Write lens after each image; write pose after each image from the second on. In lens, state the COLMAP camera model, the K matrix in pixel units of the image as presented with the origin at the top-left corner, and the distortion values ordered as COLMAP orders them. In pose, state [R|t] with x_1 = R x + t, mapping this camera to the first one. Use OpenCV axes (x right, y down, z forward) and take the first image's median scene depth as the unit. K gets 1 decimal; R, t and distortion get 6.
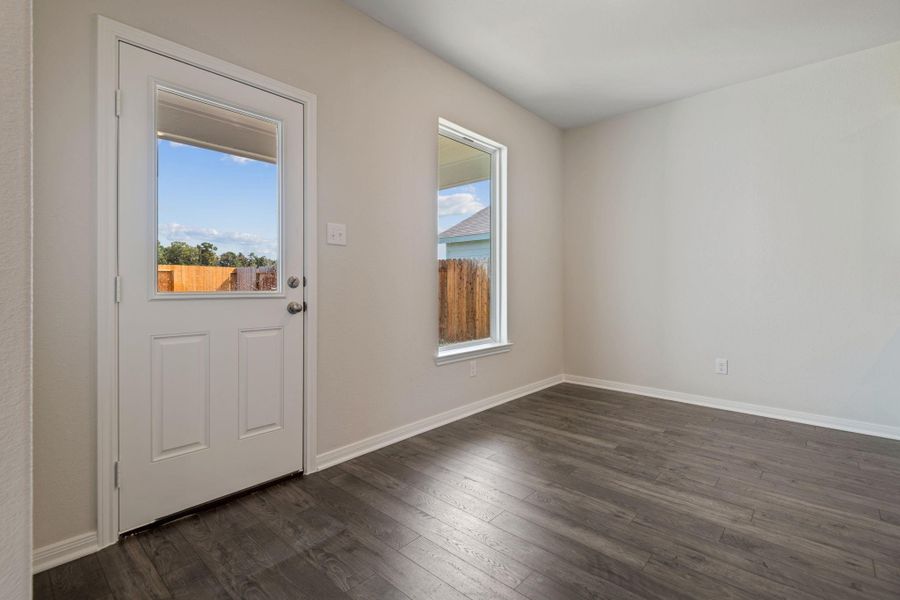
lens RADIAL K [[416.8, 0, 448.2], [0, 416.8, 303.4], [0, 0, 1]] dist [0.010255, -0.007725]
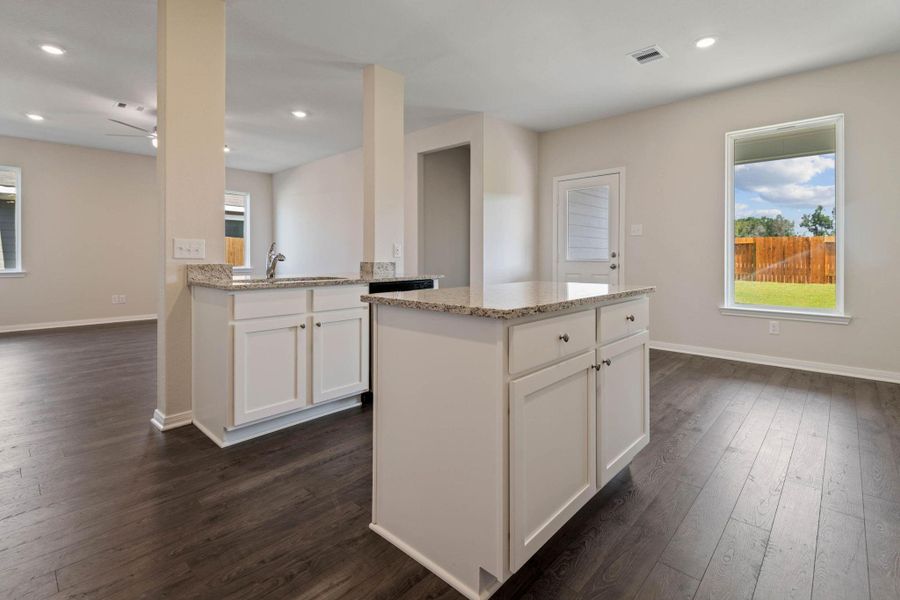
lens RADIAL K [[416.8, 0, 454.9], [0, 416.8, 266.6], [0, 0, 1]] dist [0.010255, -0.007725]
pose [[0.001972, 0.021056, -0.999776, 1.793855], [-0.043293, 0.998843, 0.020951, 0.001694], [0.999060, 0.043242, 0.002881, 0.155375]]
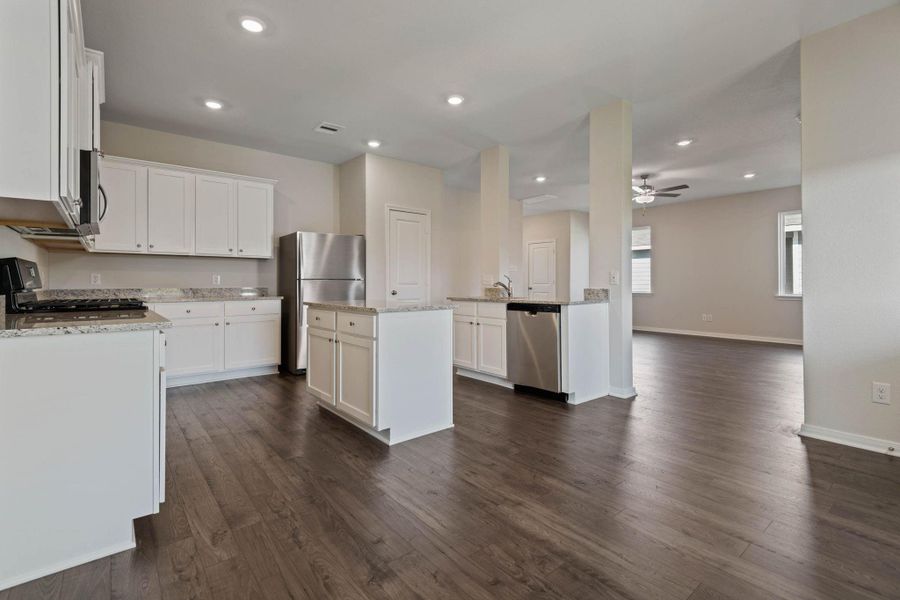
lens RADIAL K [[416.8, 0, 455.1], [0, 416.8, 275.3], [0, 0, 1]] dist [0.010255, -0.007725]
pose [[-0.991027, 0.000893, 0.133659, 0.572056], [0.003736, 0.999772, 0.021022, -0.066040], [-0.133609, 0.021333, -0.990804, 1.670406]]
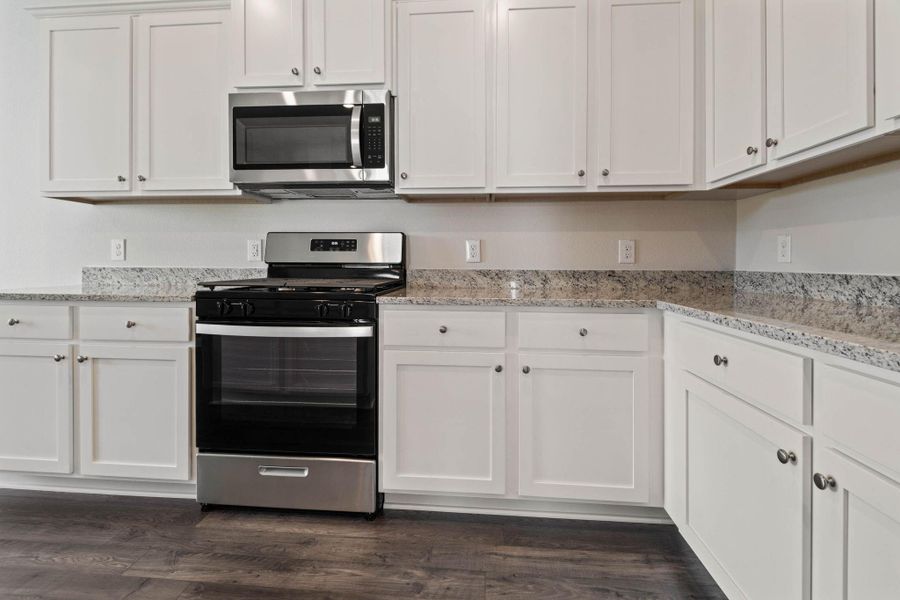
lens RADIAL K [[416.8, 0, 451.6], [0, 416.8, 265.2], [0, 0, 1]] dist [0.010255, -0.007725]
pose [[0.784831, -0.002005, 0.619707, 1.403117], [0.021899, 0.999460, -0.024500, 0.017830], [-0.619323, 0.032800, 0.784451, -0.150368]]
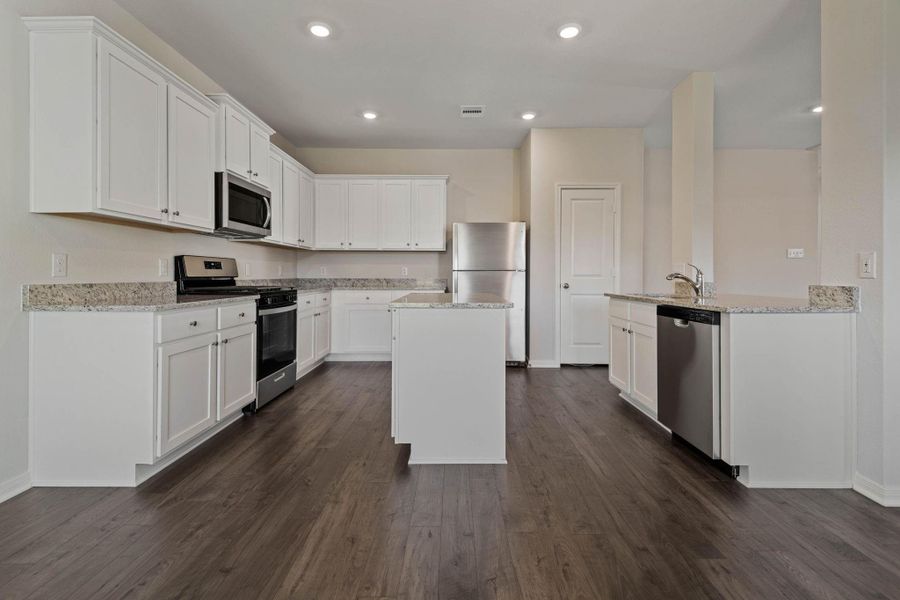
lens RADIAL K [[416.8, 0, 459.7], [0, 416.8, 274.1], [0, 0, 1]] dist [0.010255, -0.007725]
pose [[-0.673960, -0.003075, 0.738761, 0.094981], [0.025368, 0.999305, 0.027302, -0.044623], [-0.738332, 0.037141, -0.673414, 1.119606]]
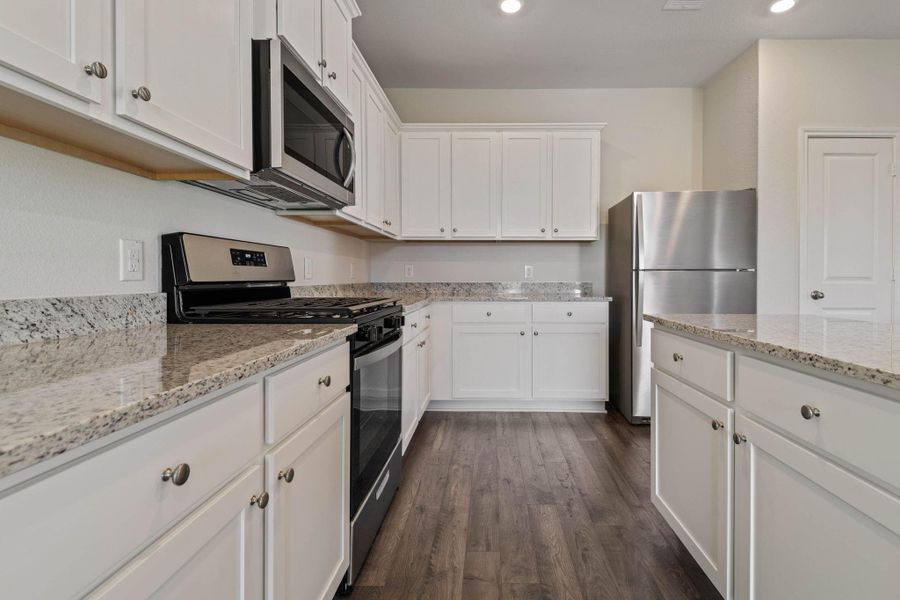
lens RADIAL K [[416.8, 0, 486.8], [0, 416.8, 280.5], [0, 0, 1]] dist [0.010255, -0.007725]
pose [[-0.665074, -0.009663, 0.746715, 0.951311], [0.026693, 0.998970, 0.036701, -0.033778], [-0.746301, 0.044341, -0.664130, 0.944053]]
